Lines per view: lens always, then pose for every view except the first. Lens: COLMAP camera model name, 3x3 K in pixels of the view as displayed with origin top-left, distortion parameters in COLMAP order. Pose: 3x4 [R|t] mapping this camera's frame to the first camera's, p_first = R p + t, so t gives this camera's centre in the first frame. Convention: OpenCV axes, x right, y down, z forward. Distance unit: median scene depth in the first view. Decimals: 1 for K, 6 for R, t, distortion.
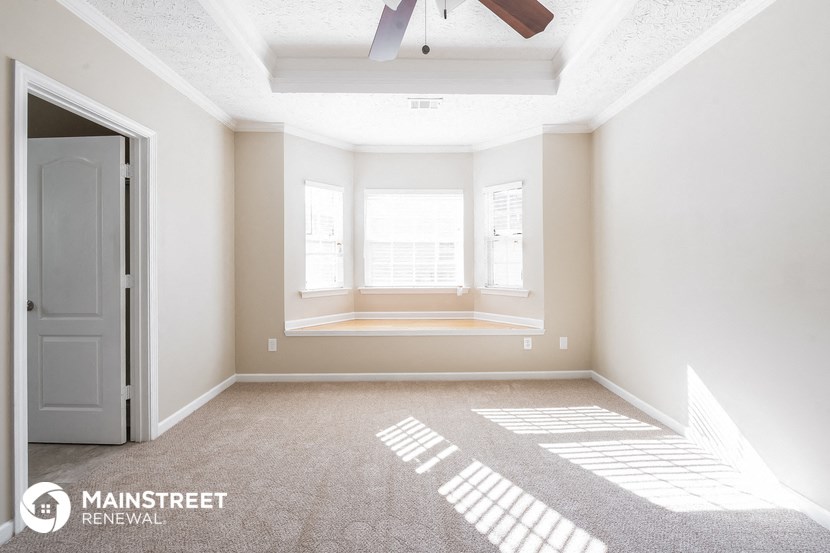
lens RADIAL K [[331.0, 0, 414.8], [0, 331.0, 259.9], [0, 0, 1]] dist [-0.001606, -0.000332]
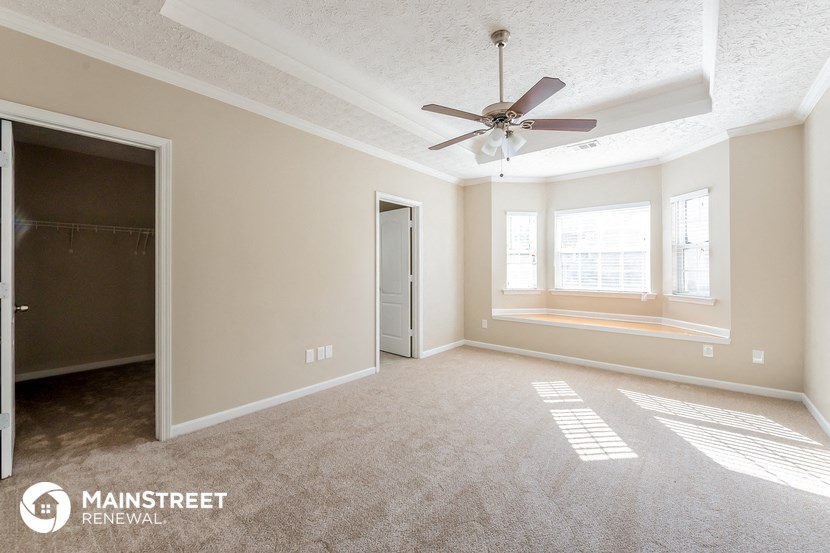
lens RADIAL K [[333.5, 0, 423.3], [0, 333.5, 268.2], [0, 0, 1]] dist [-0.001302, -0.000390]
pose [[0.760615, 0.002332, -0.649199, 0.339250], [0.000711, 0.999990, 0.004425, -0.004378], [0.649202, -0.003827, 0.760606, -0.333373]]
